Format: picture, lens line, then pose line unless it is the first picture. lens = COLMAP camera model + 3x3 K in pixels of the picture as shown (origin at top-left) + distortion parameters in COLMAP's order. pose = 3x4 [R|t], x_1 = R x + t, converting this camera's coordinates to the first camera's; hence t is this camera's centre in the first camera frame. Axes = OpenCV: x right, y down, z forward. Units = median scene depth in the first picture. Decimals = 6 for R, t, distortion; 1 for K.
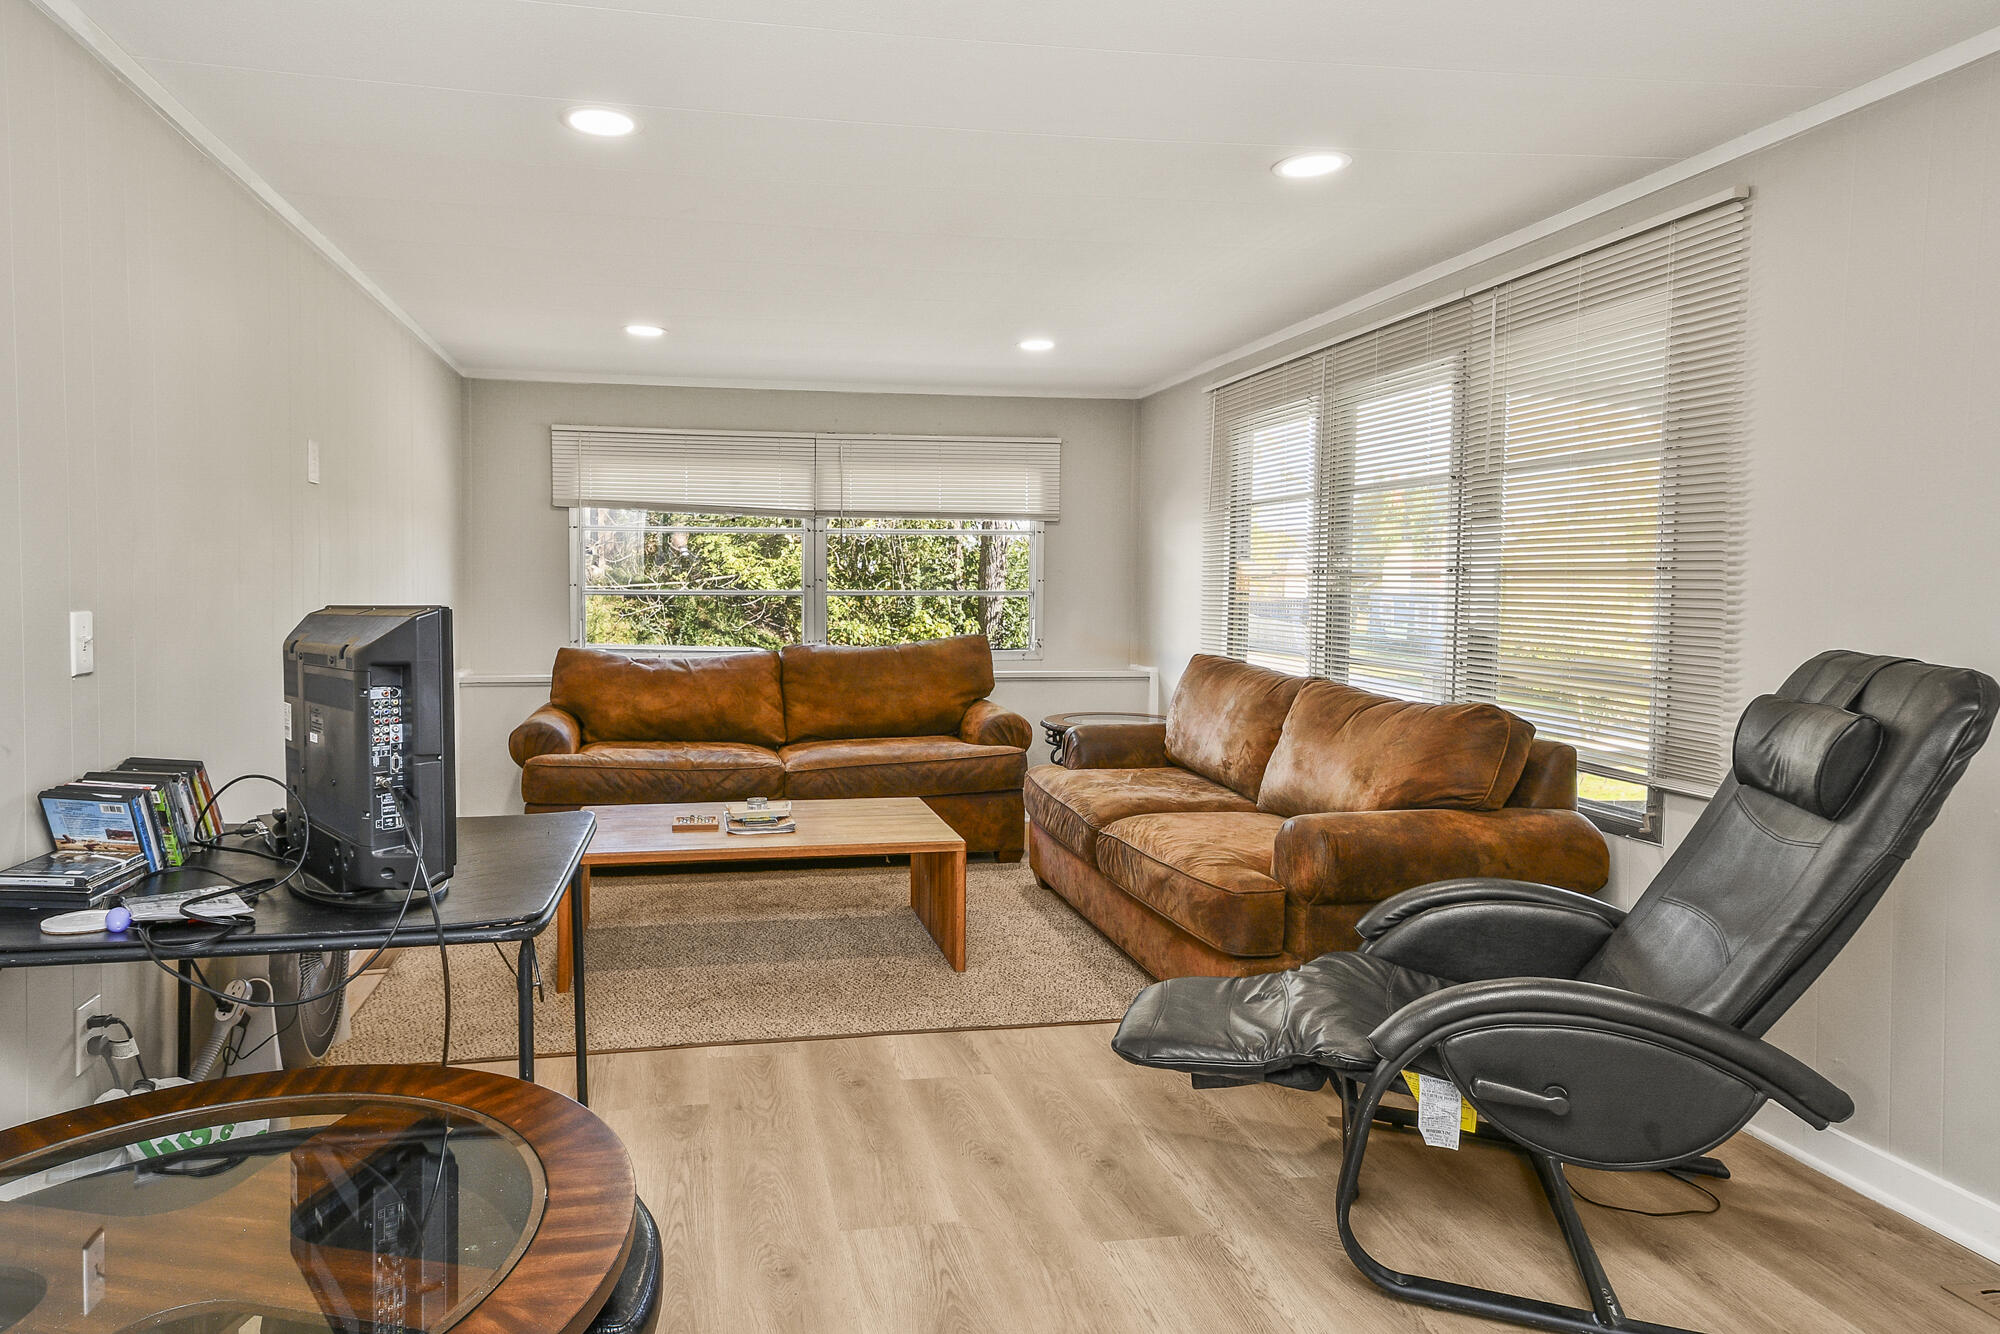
lens RADIAL K [[1210.2, 0, 856.2], [0, 1210.2, 600.6], [0, 0, 1]] dist [0.032291, -0.000223]
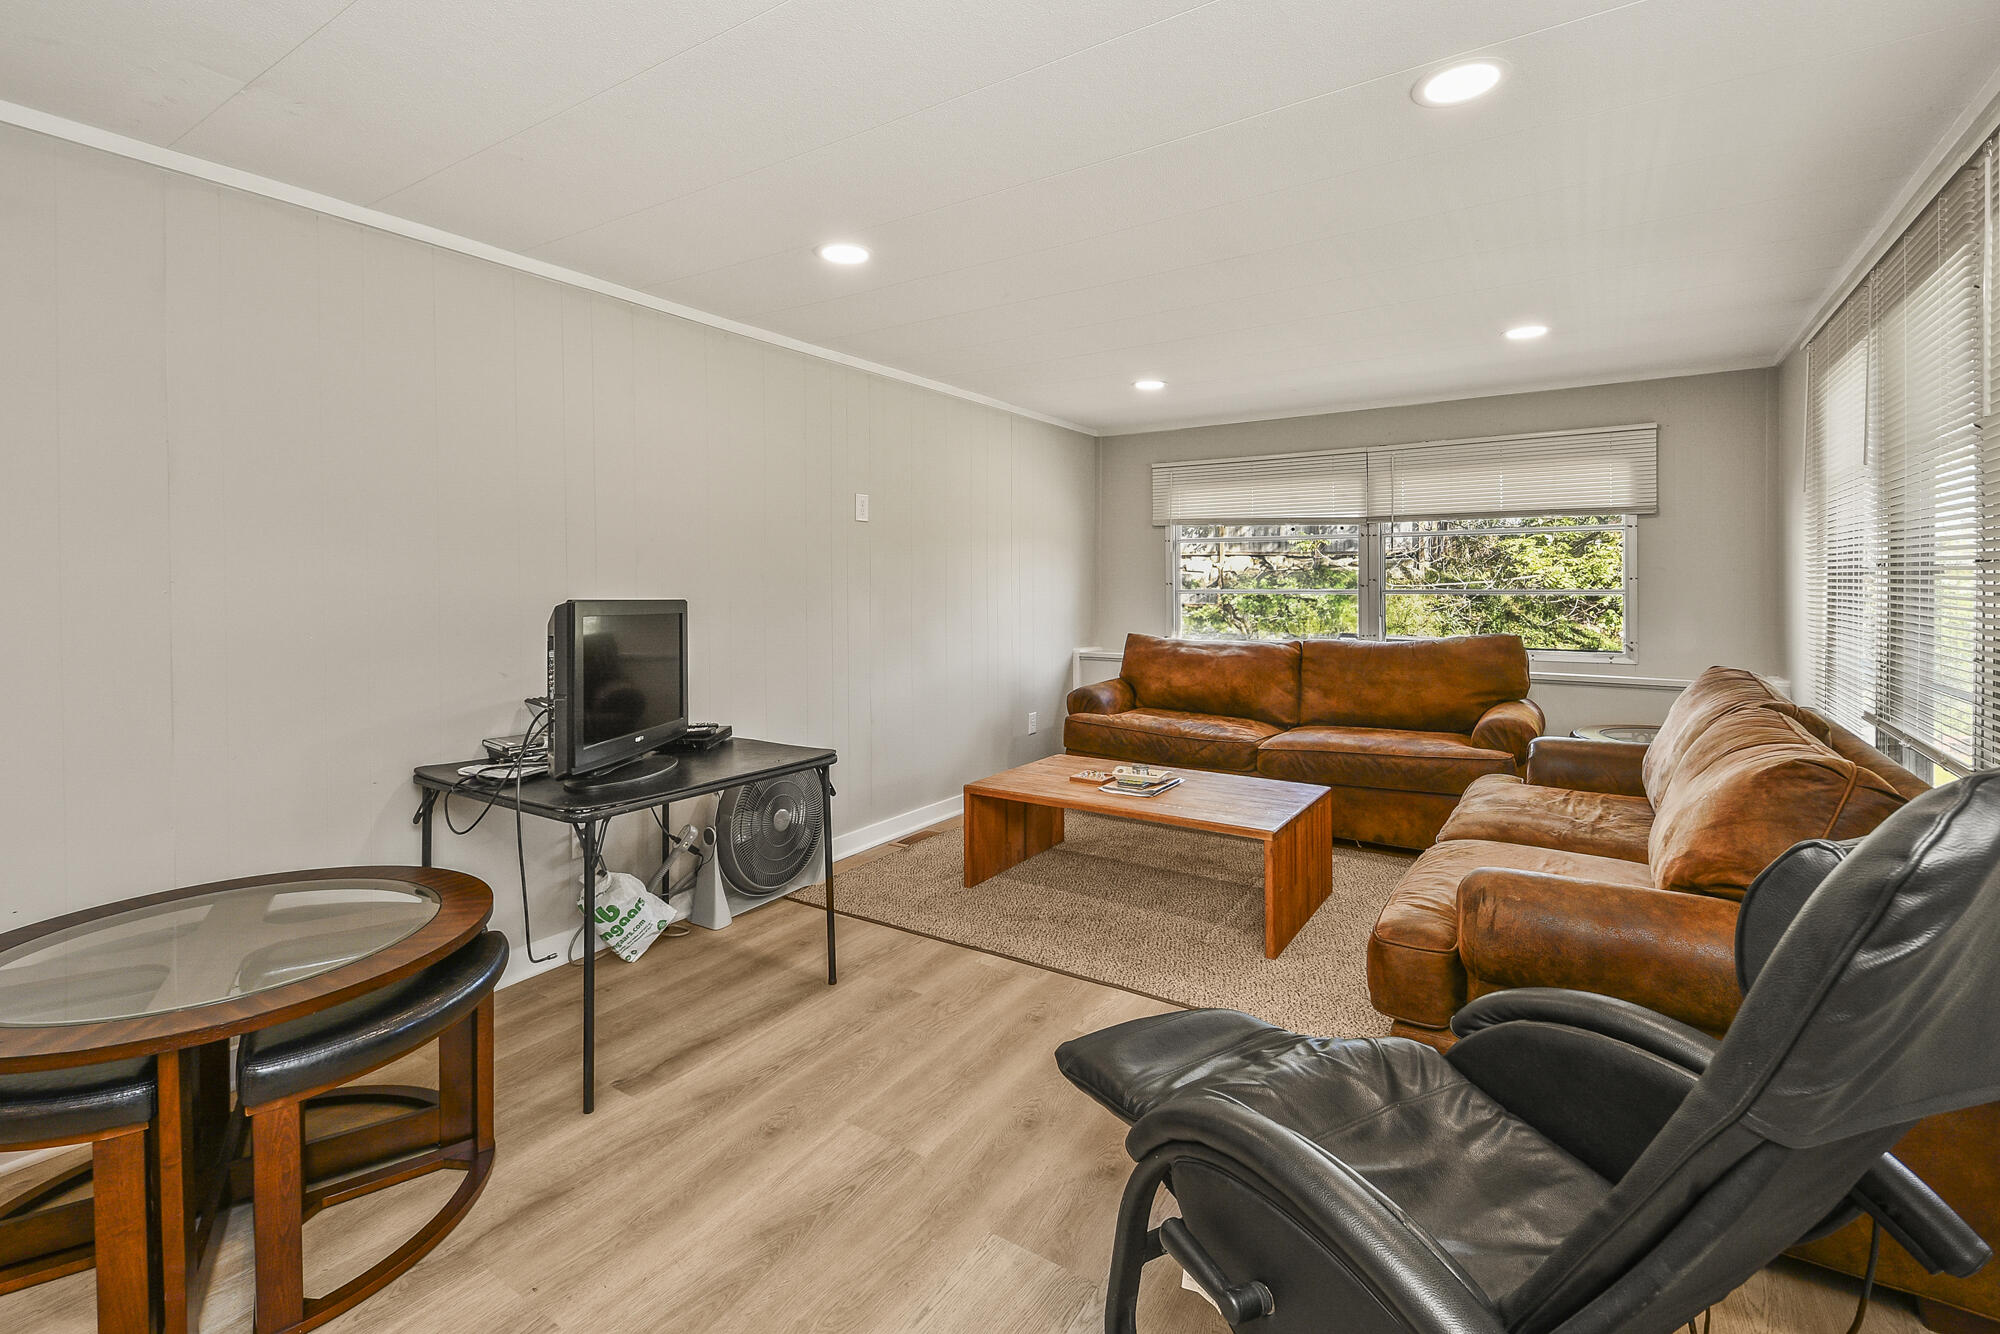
lens RADIAL K [[883.3, 0, 959.3], [0, 883.3, 576.4], [0, 0, 1]] dist [0.008439, -0.008191]
pose [[0.727984, -0.011417, -0.685499, 0.283900], [-0.003877, 0.999777, -0.020769, -0.002397], [0.685583, 0.017777, 0.727777, 0.179455]]
